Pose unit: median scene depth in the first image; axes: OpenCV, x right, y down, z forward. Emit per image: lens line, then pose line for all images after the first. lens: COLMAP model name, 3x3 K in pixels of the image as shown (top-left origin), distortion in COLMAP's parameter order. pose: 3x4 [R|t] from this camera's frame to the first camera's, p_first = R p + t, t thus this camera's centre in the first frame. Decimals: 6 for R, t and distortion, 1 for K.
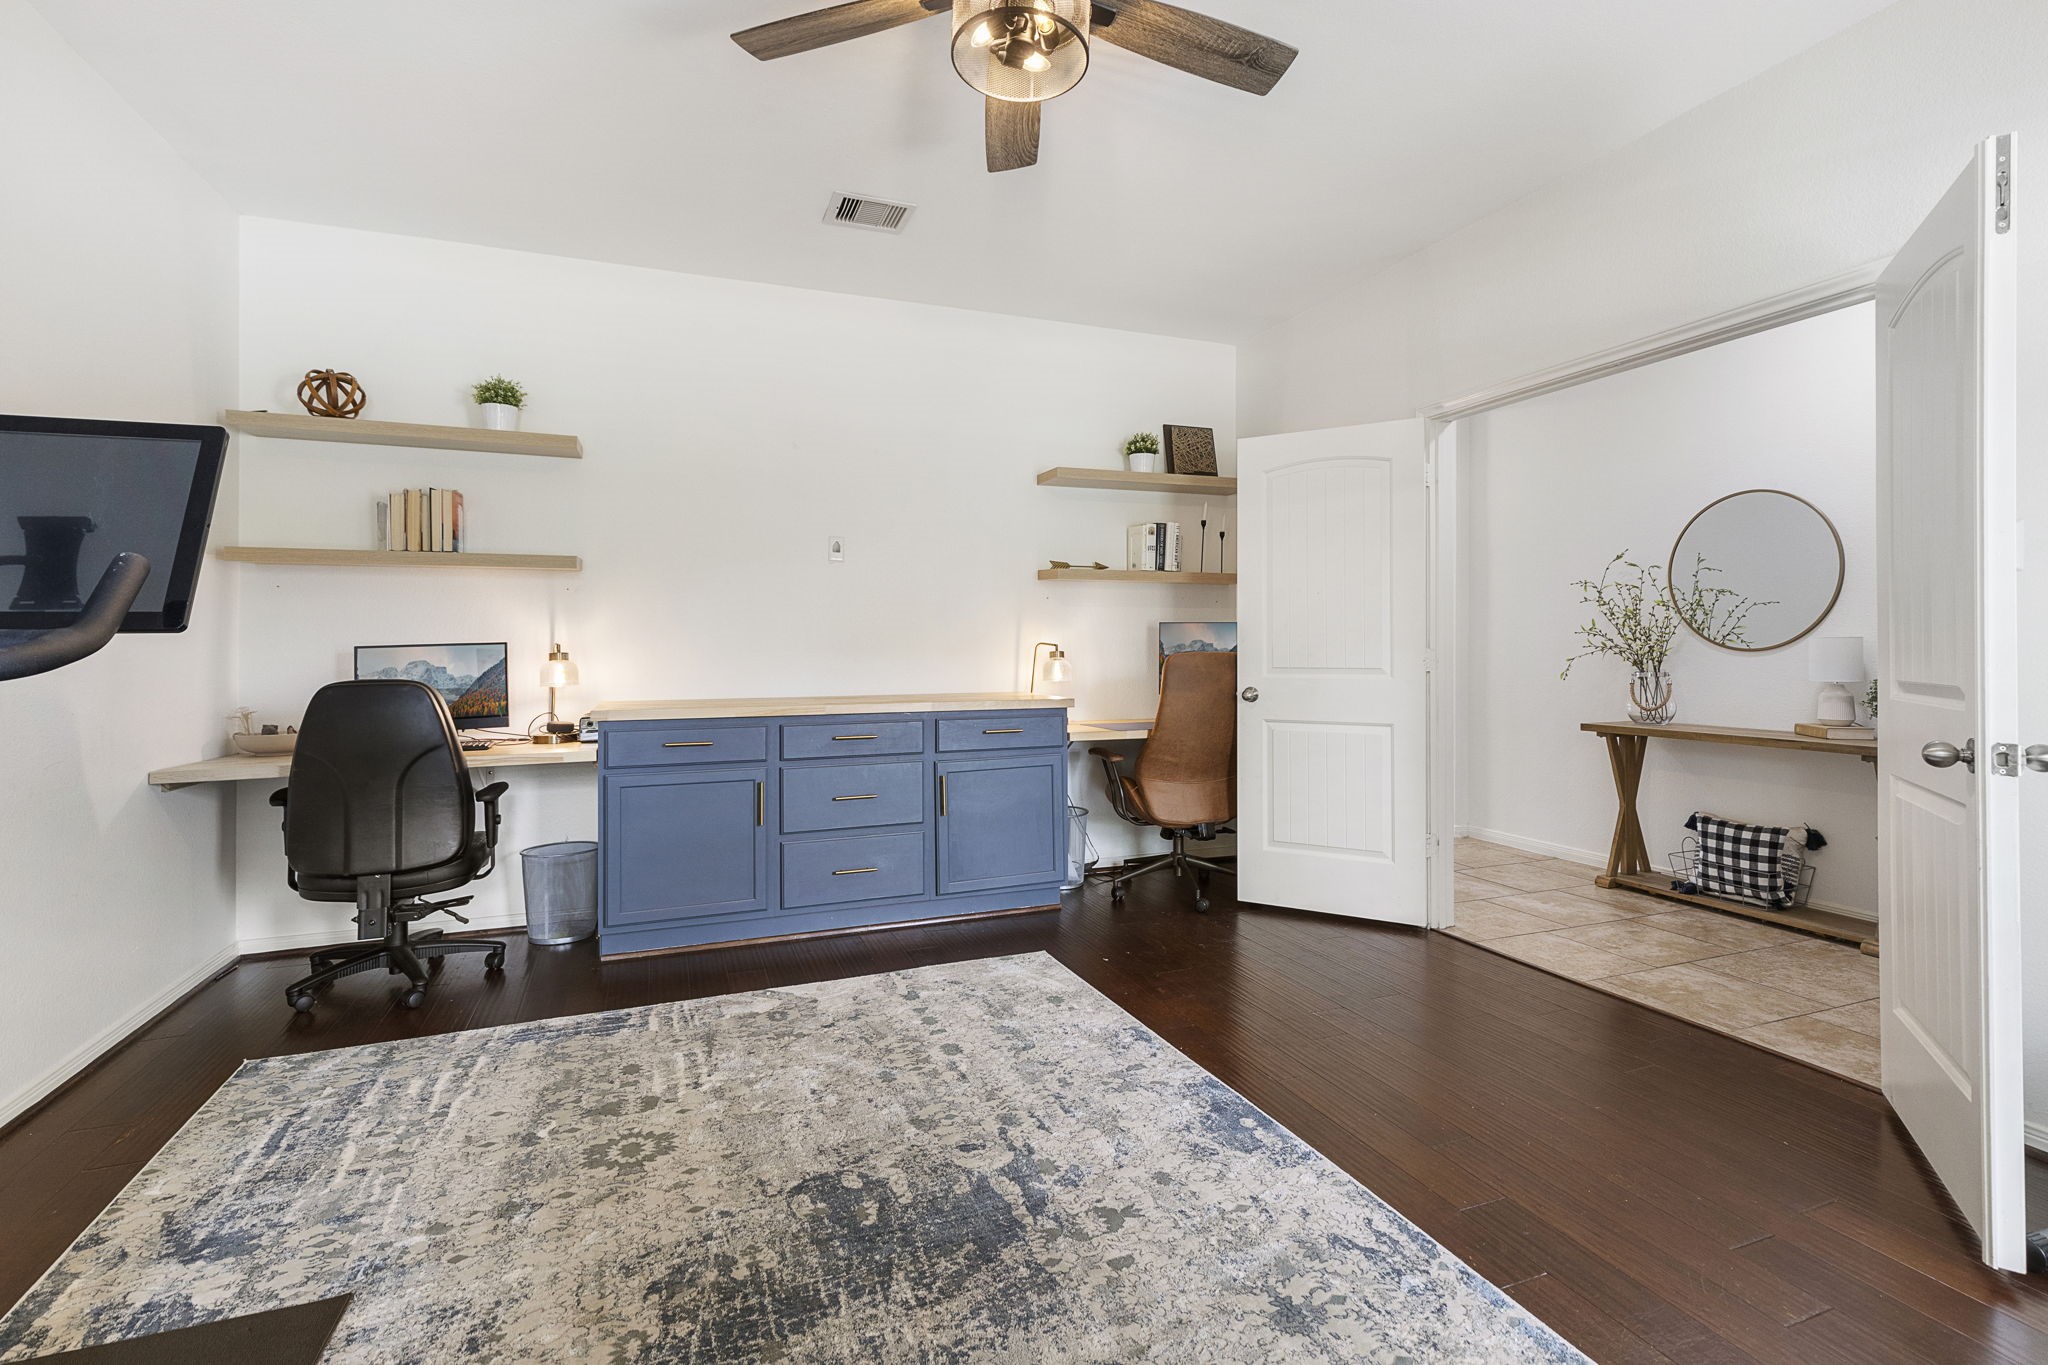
lens RADIAL K [[935.0, 0, 1026.2], [0, 935.0, 639.7], [0, 0, 1]] dist [0.000799, -0.000004]
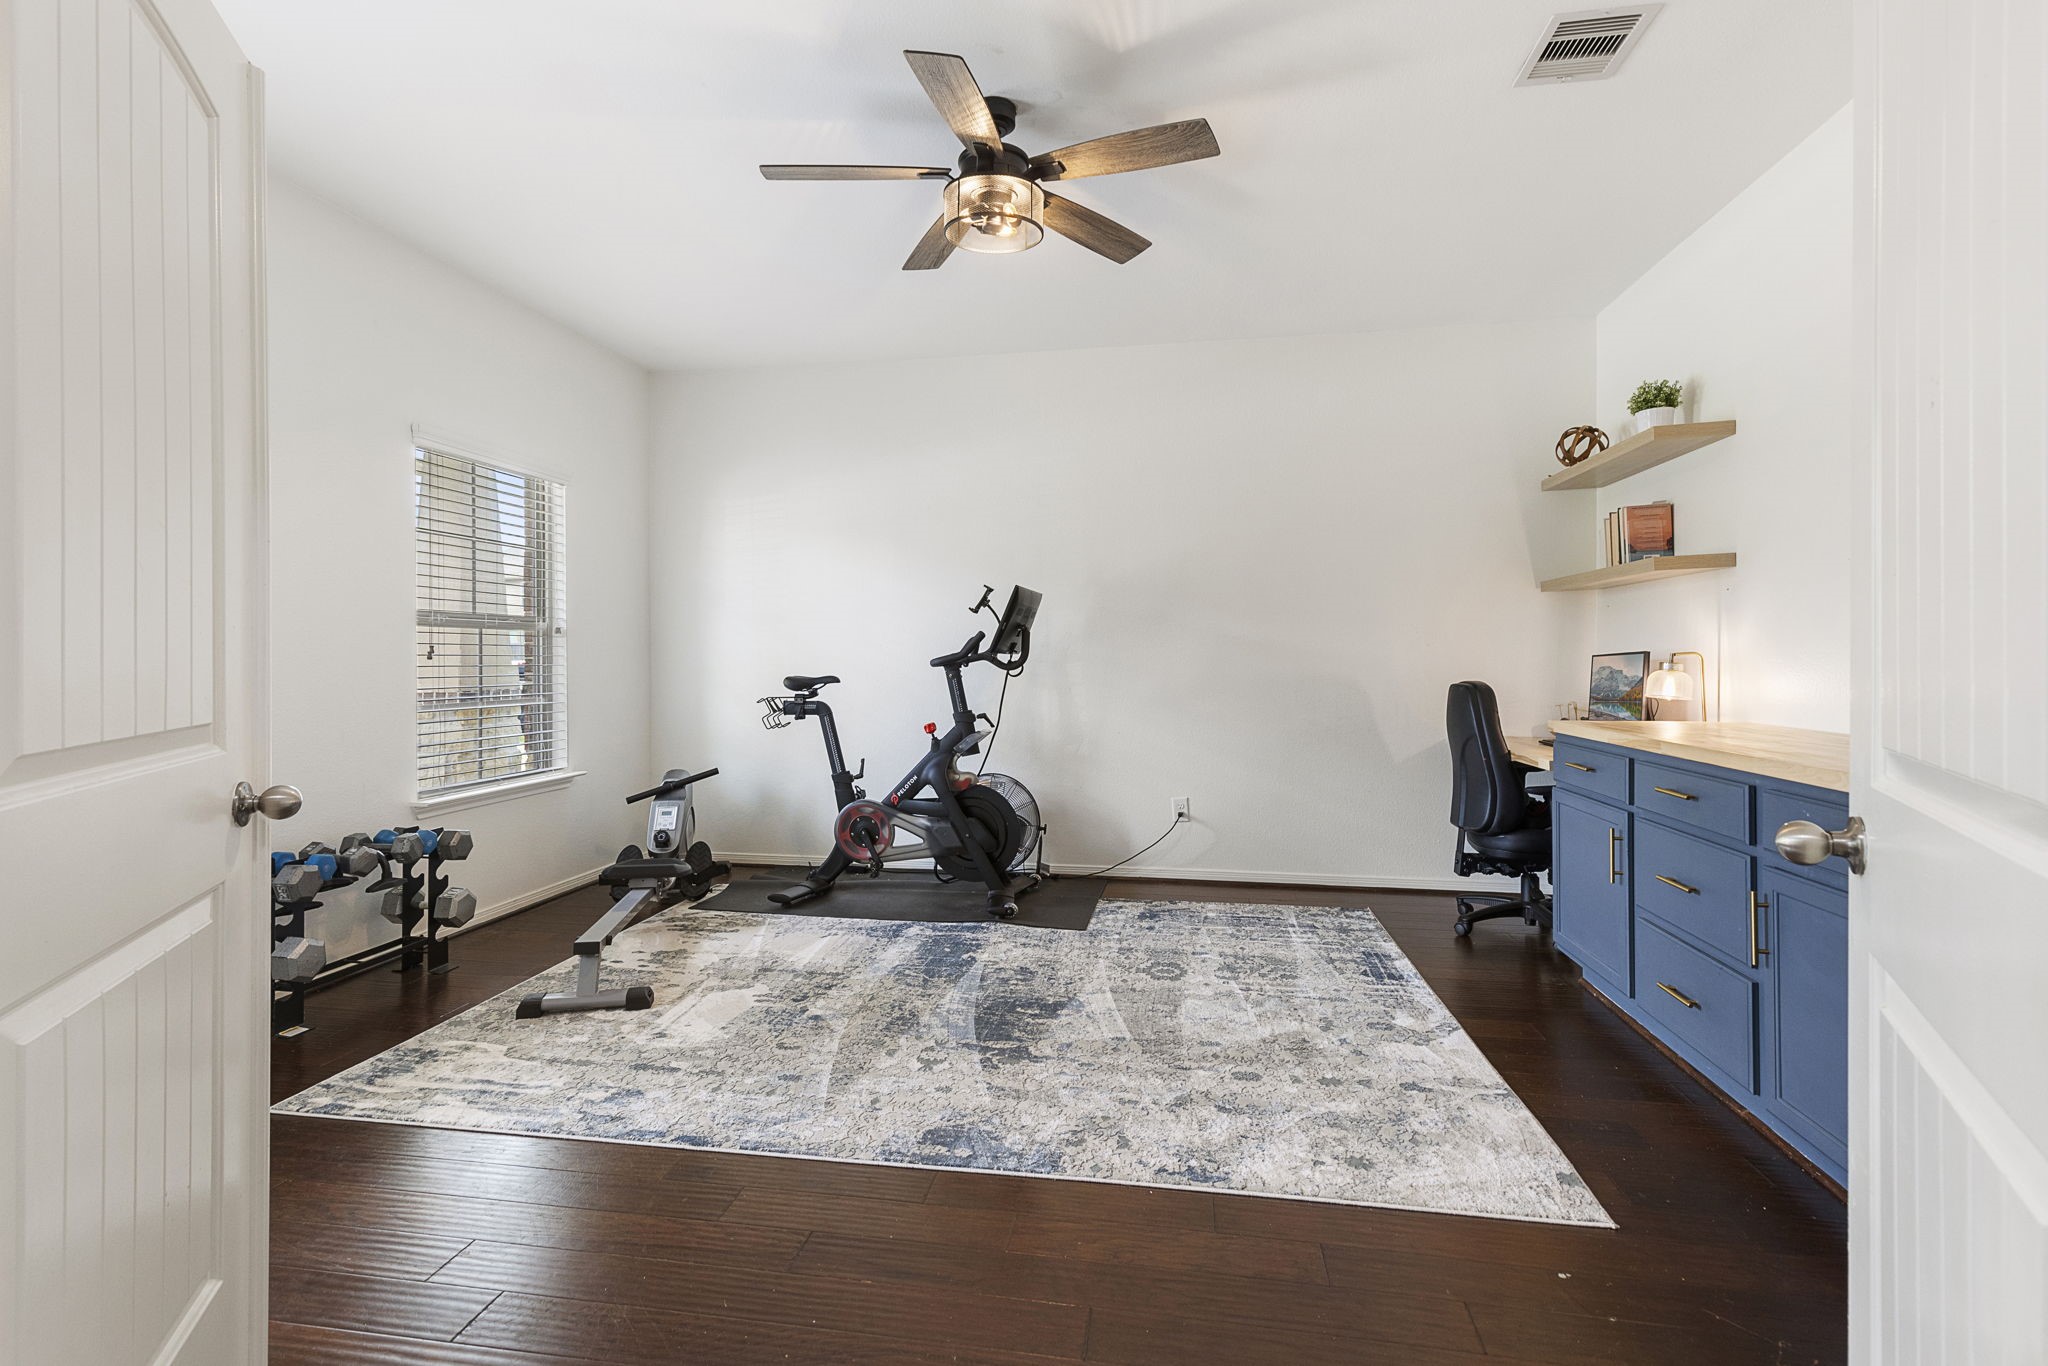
lens RADIAL K [[935.0, 0, 1027.2], [0, 935.0, 669.8], [0, 0, 1]] dist [0.000799, -0.000004]
pose [[-0.518516, 0.012107, -0.854982, 1.018141], [0.009716, 0.999919, 0.008267, 0.011637], [0.855013, -0.004021, -0.518591, 1.557379]]
